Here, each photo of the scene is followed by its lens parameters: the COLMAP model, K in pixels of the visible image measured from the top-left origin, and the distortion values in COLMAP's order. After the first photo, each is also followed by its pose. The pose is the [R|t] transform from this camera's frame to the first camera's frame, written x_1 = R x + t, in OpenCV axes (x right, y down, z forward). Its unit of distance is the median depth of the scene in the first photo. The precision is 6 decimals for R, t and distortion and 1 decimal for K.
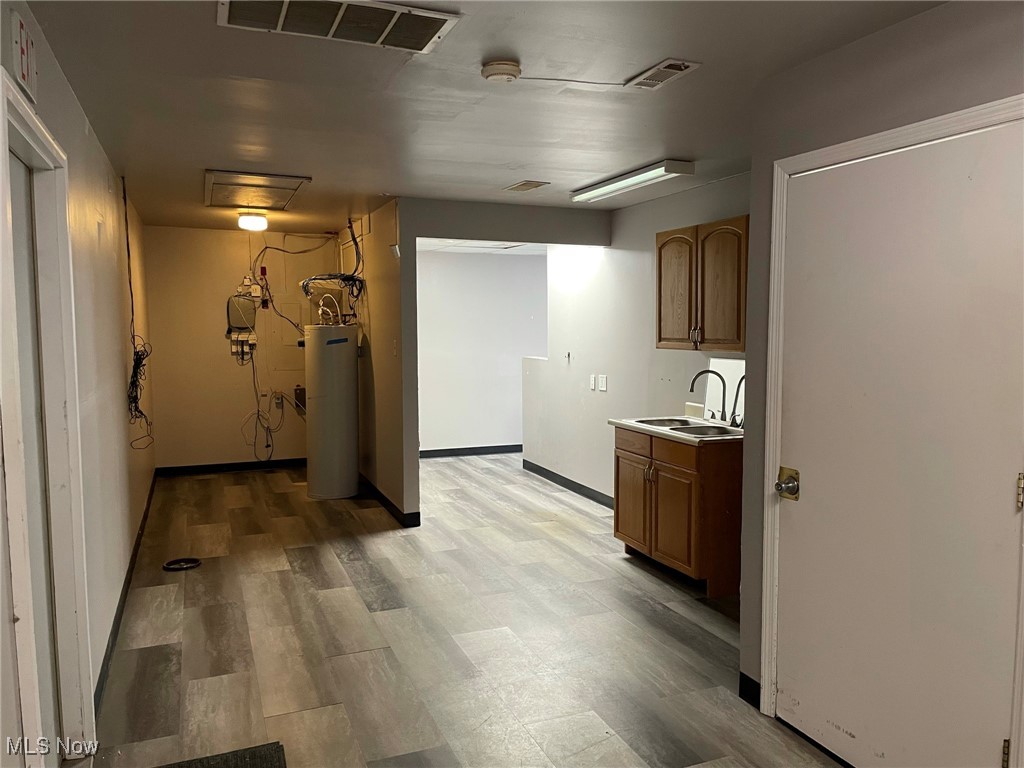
lens RADIAL K [[781.3, 0, 521.4], [0, 781.3, 385.2], [0, 0, 1]] dist [0.080362, -0.098779]
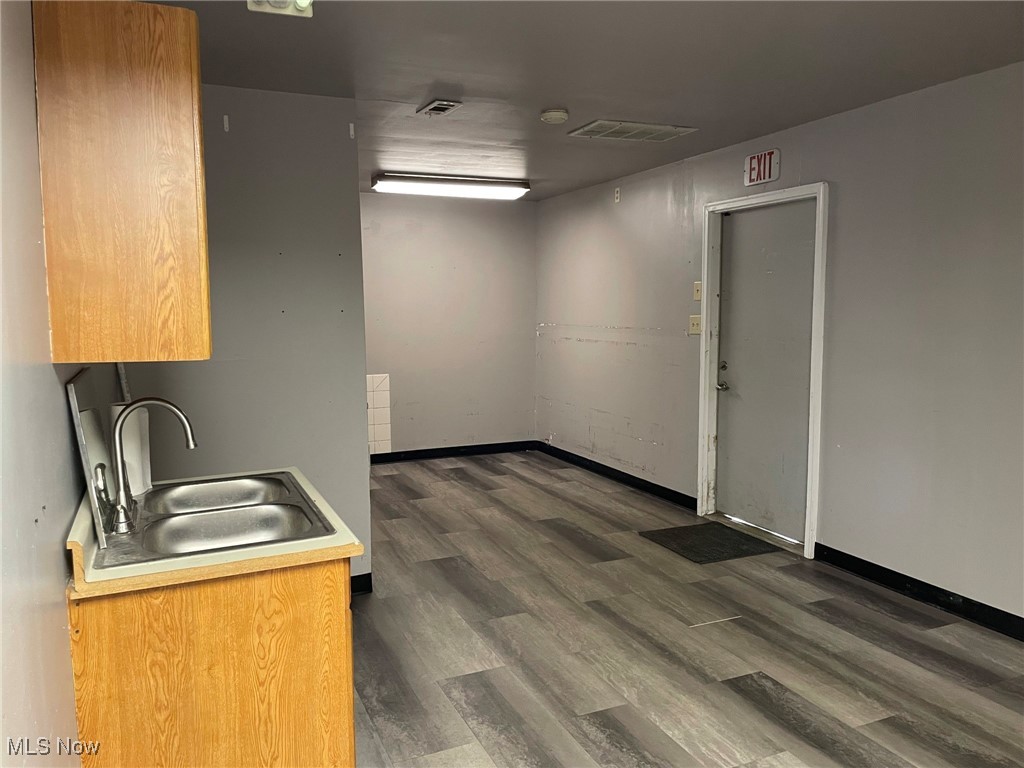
lens RADIAL K [[781.3, 0, 510.6], [0, 781.3, 383.9], [0, 0, 1]] dist [0.080362, -0.098779]
pose [[-0.999762, 0.015033, -0.015795, 0.061643], [0.011802, 0.982143, 0.187766, -0.140221], [0.018336, 0.187535, -0.982087, 1.880679]]
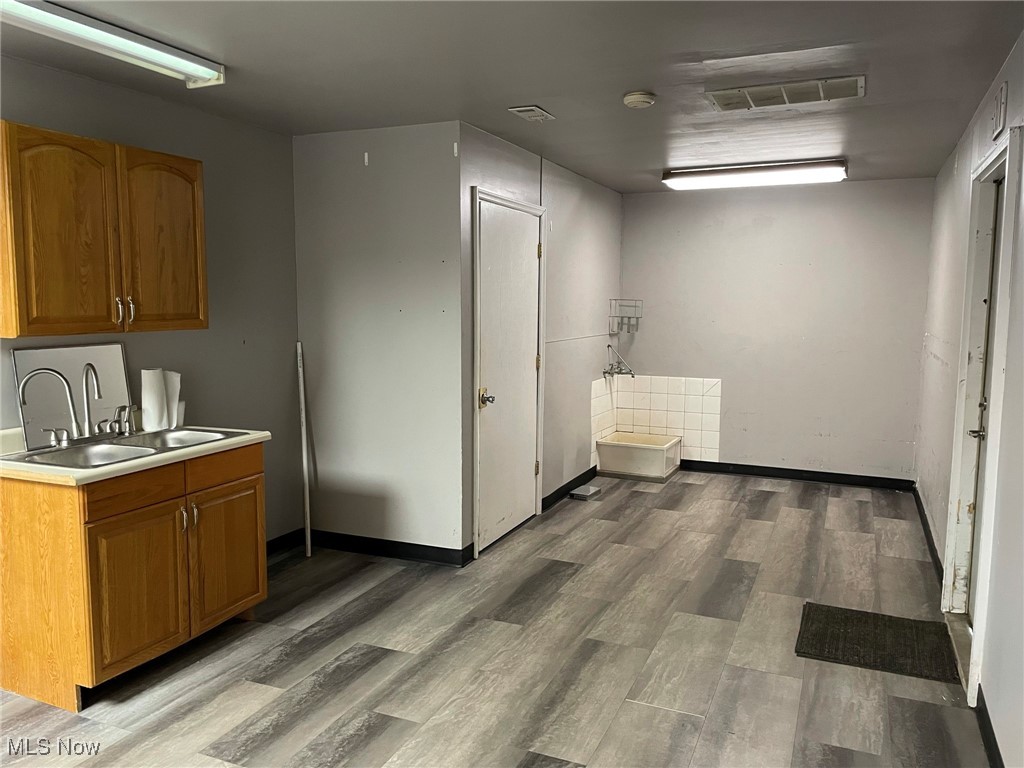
lens RADIAL K [[781.3, 0, 502.6], [0, 781.3, 380.2], [0, 0, 1]] dist [0.080362, -0.098779]
pose [[-0.687870, -0.073669, 0.722085, -0.634362], [0.057578, 0.986163, 0.155460, -0.117133], [-0.723546, 0.148513, -0.674110, 1.578714]]
